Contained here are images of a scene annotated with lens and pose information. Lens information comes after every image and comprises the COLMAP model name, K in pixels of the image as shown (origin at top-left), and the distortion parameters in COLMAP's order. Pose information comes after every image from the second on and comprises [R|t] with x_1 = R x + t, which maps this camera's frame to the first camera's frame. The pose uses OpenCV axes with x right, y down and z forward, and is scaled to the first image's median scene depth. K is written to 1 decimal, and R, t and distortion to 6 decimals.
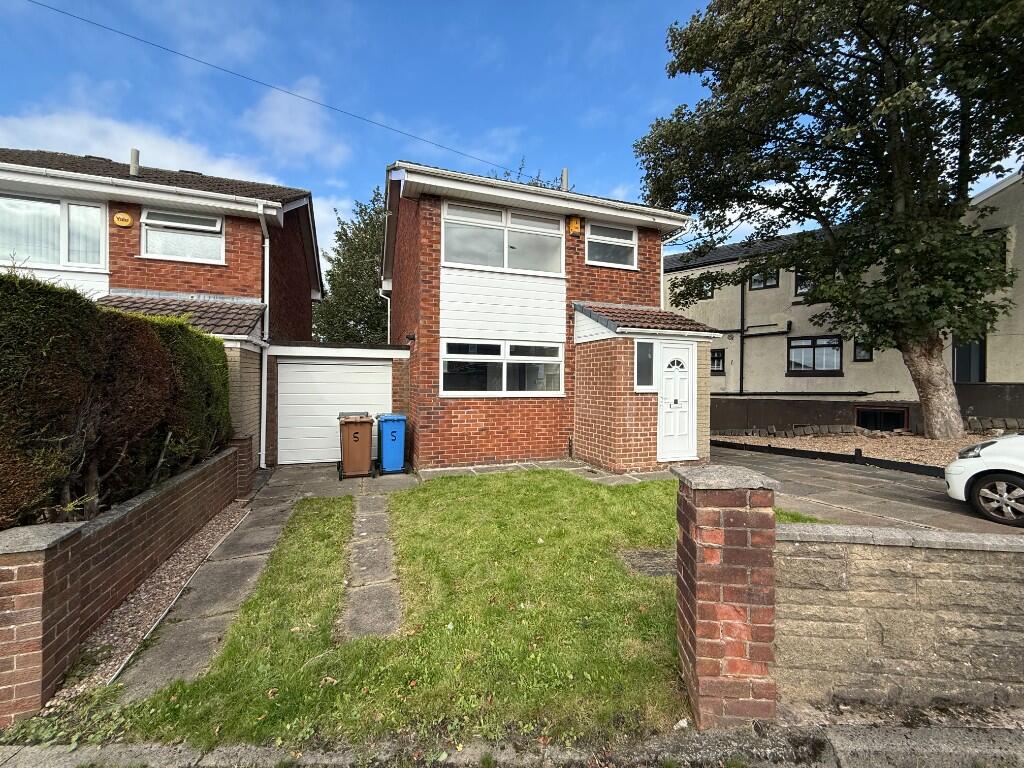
lens RADIAL K [[408.6, 0, 512.0], [0, 408.6, 384.0], [0, 0, 1]] dist [0.001948, 0.000304]
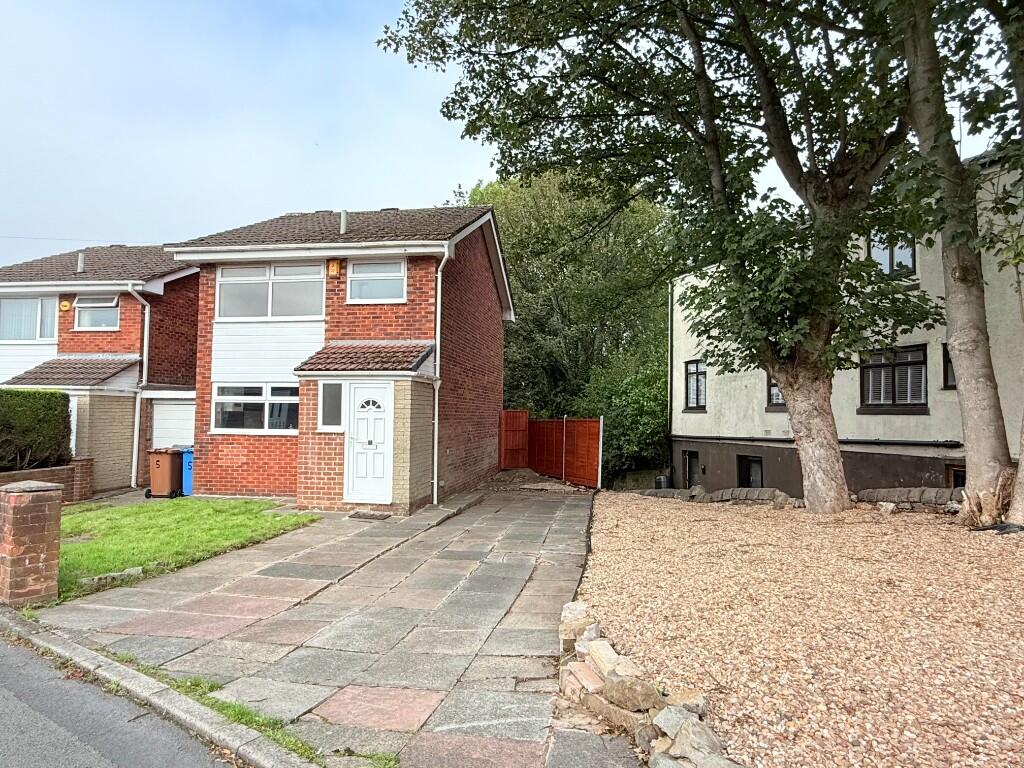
lens RADIAL K [[615.8, 0, 512.0], [0, 615.8, 384.0], [0, 0, 1]] dist [0.000948, -0.000692]
pose [[0.878890, -0.019340, -0.476631, 1.406494], [-0.007680, 0.998475, -0.054677, -0.018887], [0.476962, 0.051715, 0.877401, -0.137252]]
